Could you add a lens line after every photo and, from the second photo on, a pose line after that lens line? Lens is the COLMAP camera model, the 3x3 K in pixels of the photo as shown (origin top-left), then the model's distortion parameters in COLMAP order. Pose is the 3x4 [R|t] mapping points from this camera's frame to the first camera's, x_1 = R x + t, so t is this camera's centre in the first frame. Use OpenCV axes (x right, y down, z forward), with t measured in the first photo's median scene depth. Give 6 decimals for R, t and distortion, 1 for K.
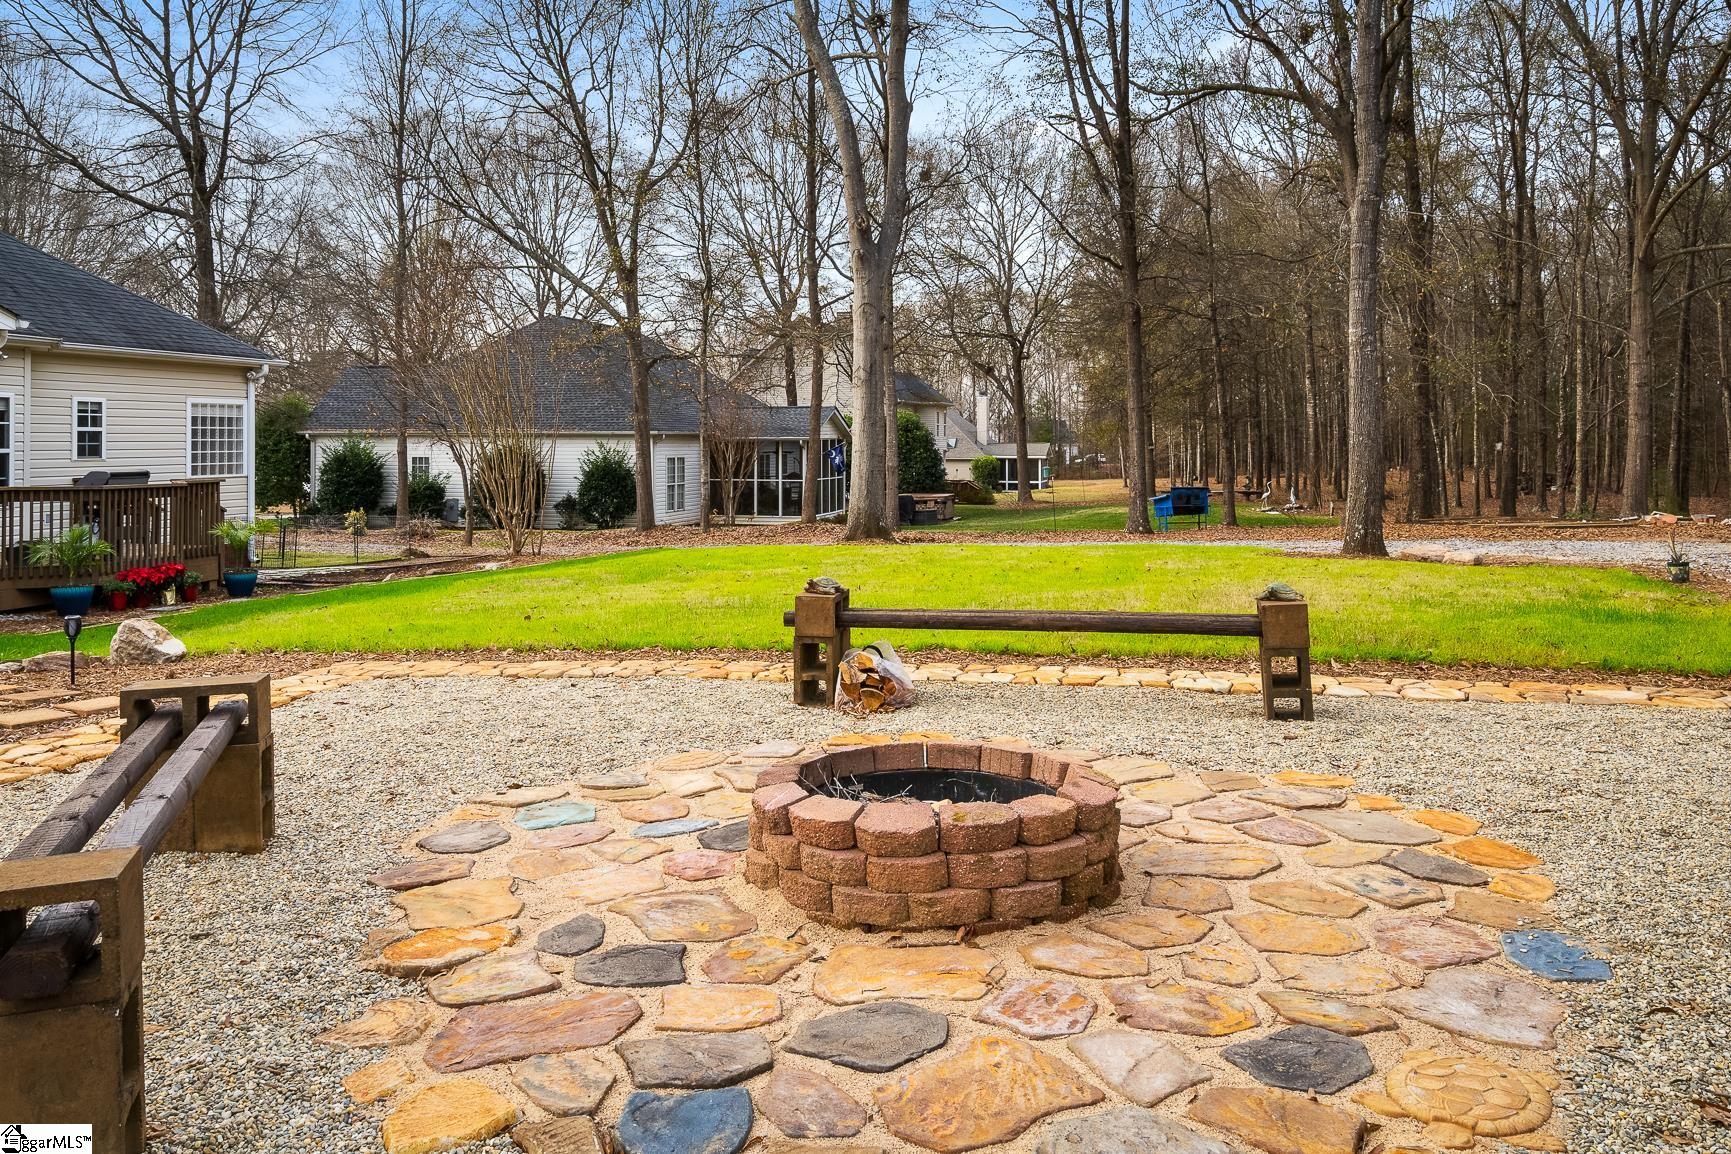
lens RADIAL K [[1238.4, 0, 865.4], [0, 1238.4, 445.6], [0, 0, 1]] dist [-0.002779, -0.001133]
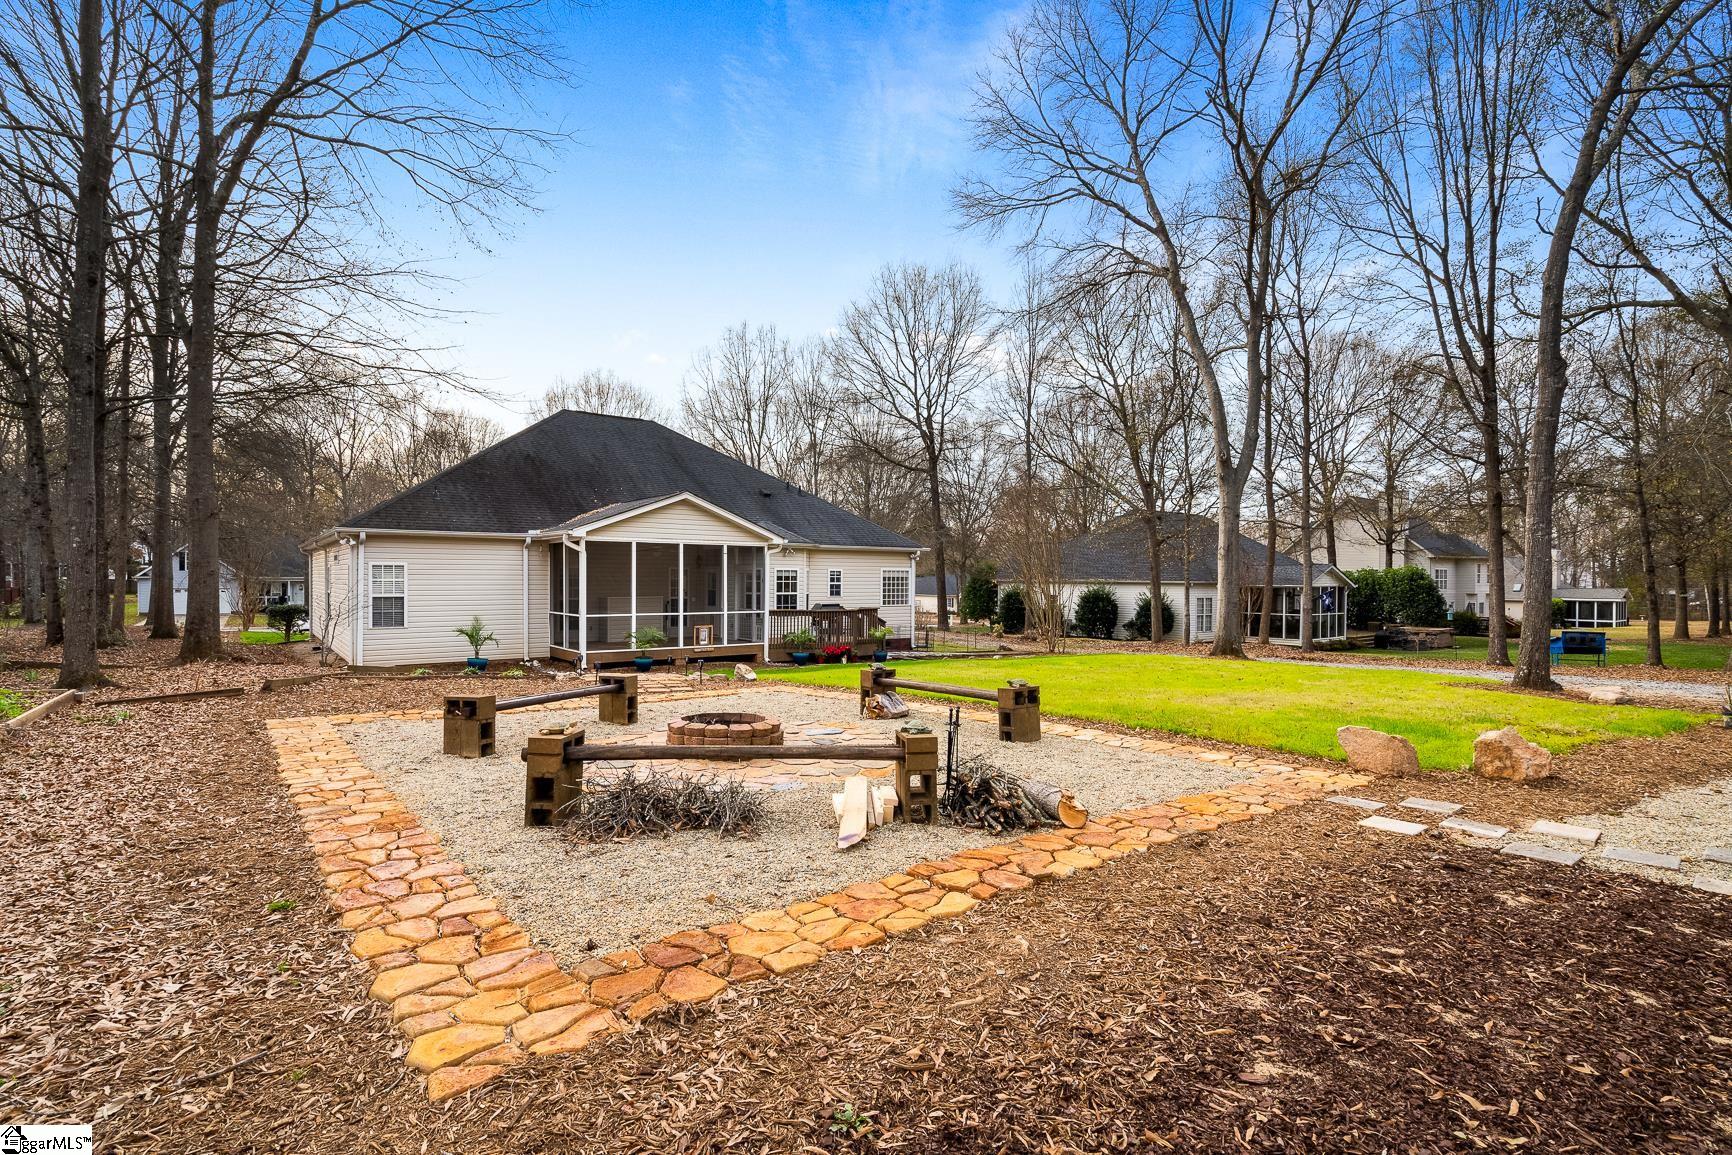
lens RADIAL K [[777.0, 0, 866.0], [0, 777.0, 577.5], [0, 0, 1]] dist [-0.002206, -0.000270]
pose [[0.793477, 0.003283, -0.608591, 0.185043], [-0.008474, 0.999948, -0.005654, -0.011257], [0.608541, 0.009643, 0.793464, -0.053439]]
